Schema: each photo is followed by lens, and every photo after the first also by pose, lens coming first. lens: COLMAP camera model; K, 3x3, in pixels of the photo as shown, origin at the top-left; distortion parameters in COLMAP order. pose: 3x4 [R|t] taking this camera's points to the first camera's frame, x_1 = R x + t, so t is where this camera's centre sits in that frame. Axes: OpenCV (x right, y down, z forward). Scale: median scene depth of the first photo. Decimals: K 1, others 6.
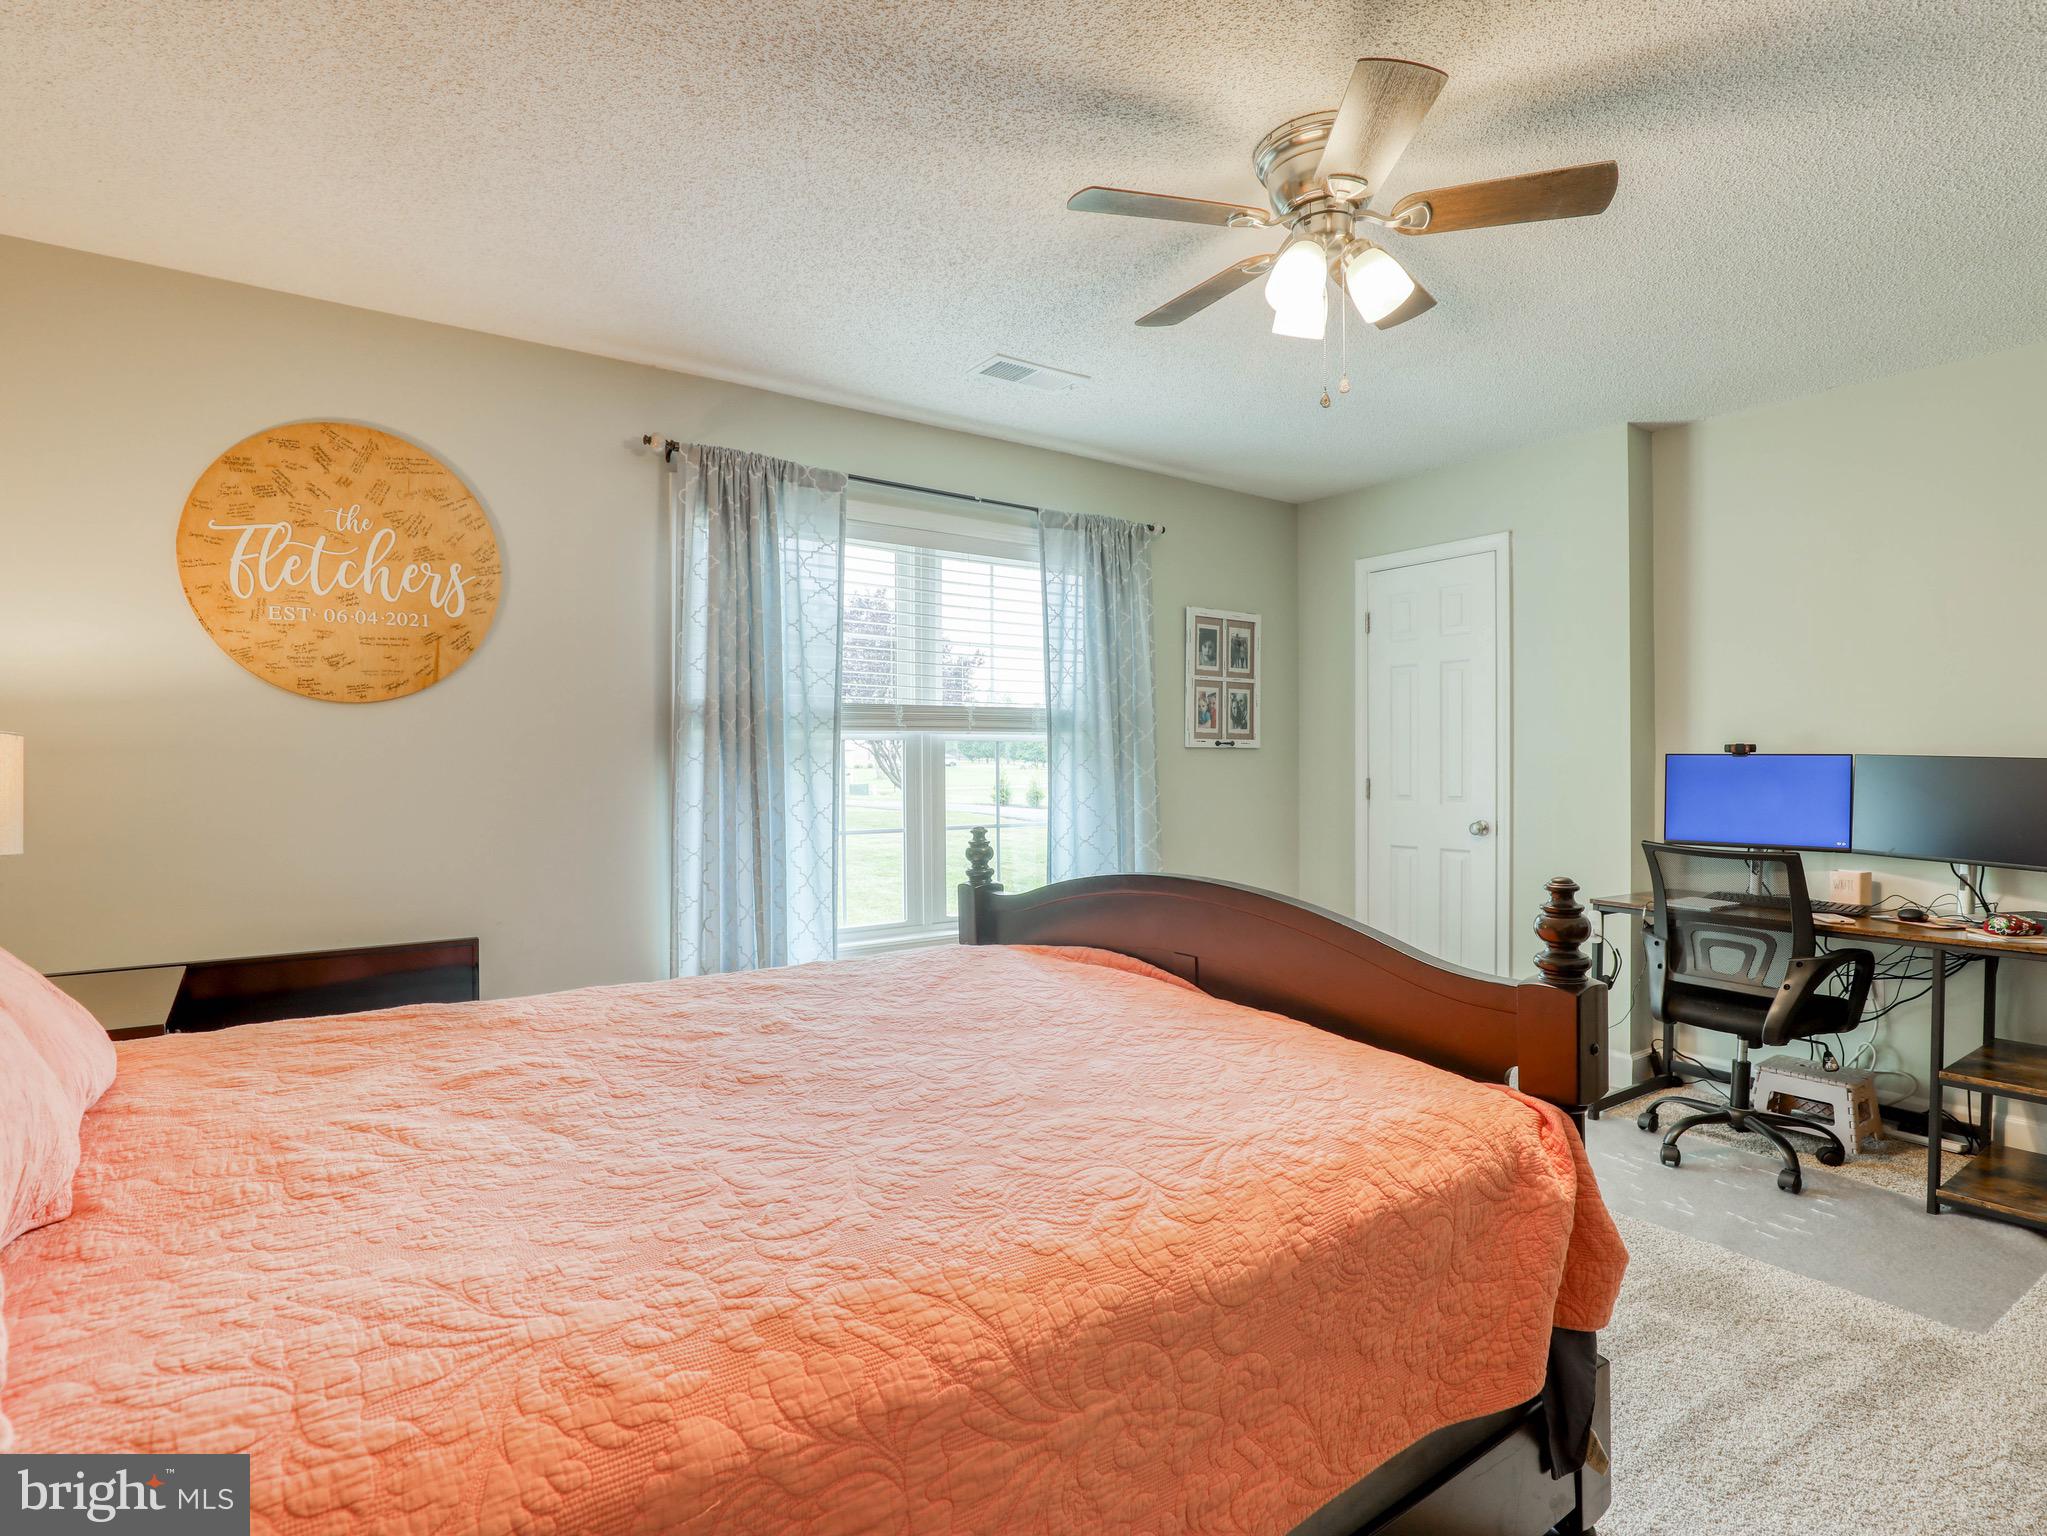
lens RADIAL K [[1070.6, 0, 1024.3], [0, 1070.6, 783.4], [0, 0, 1]] dist [-0.019342, -0.006498]
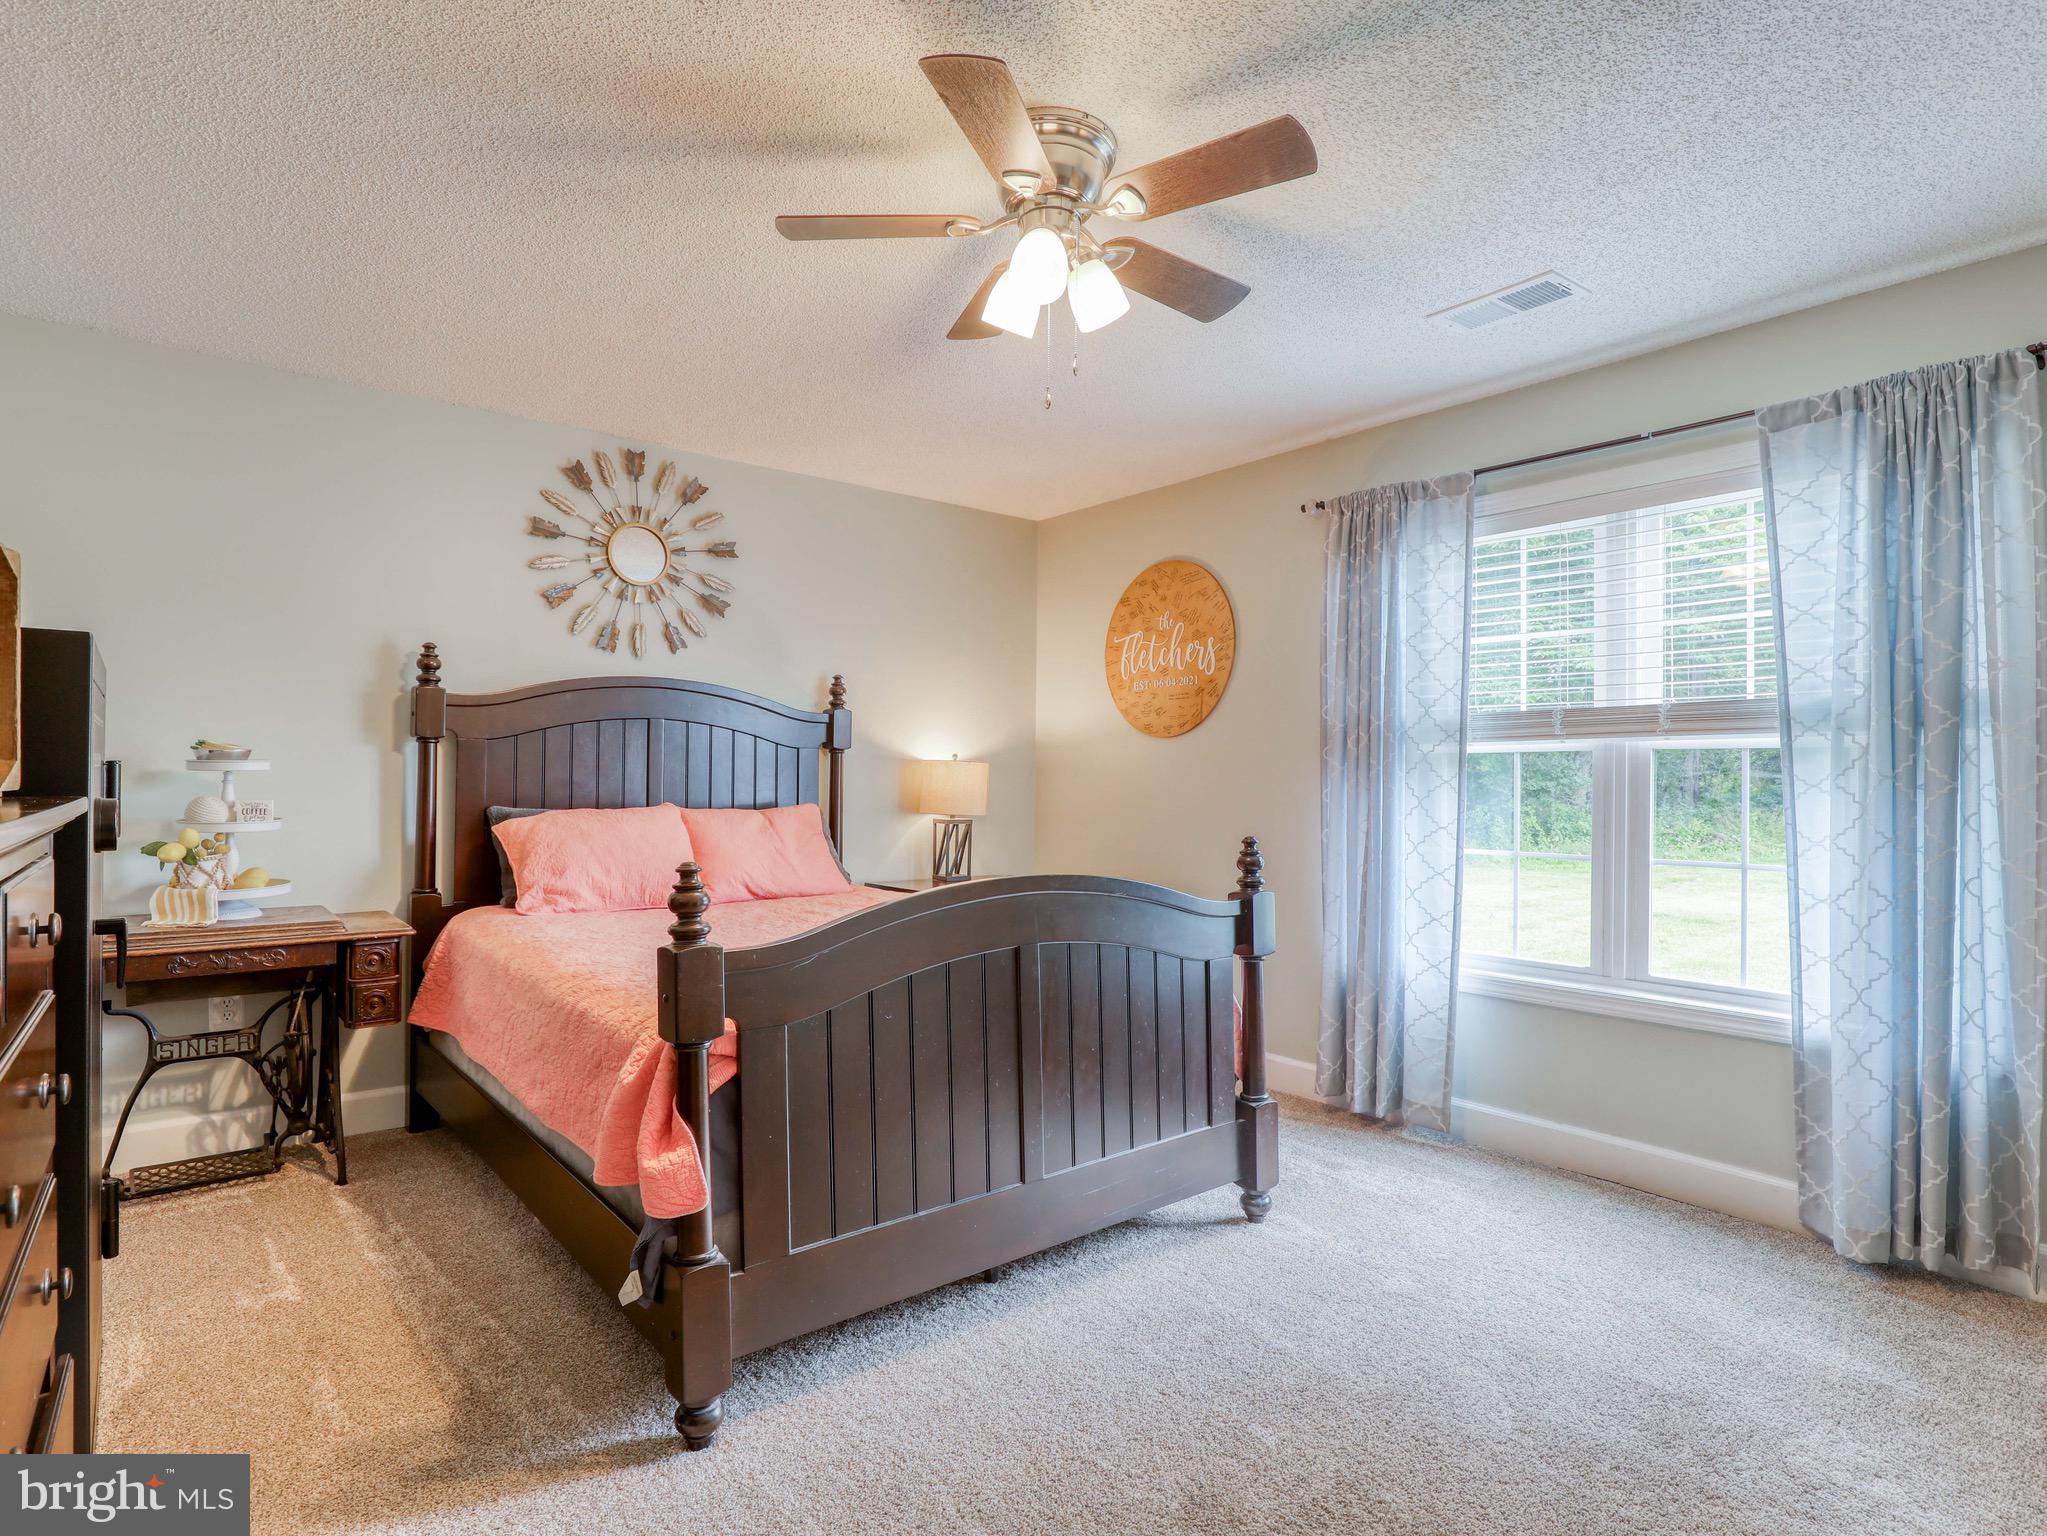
lens RADIAL K [[1070.6, 0, 1025.3], [0, 1070.6, 773.3], [0, 0, 1]] dist [-0.019342, -0.006498]
pose [[0.058955, -0.000572, -0.998260, 0.899320], [-0.023768, 0.999716, -0.001976, -0.013328], [0.997978, 0.023843, 0.058925, 0.667756]]
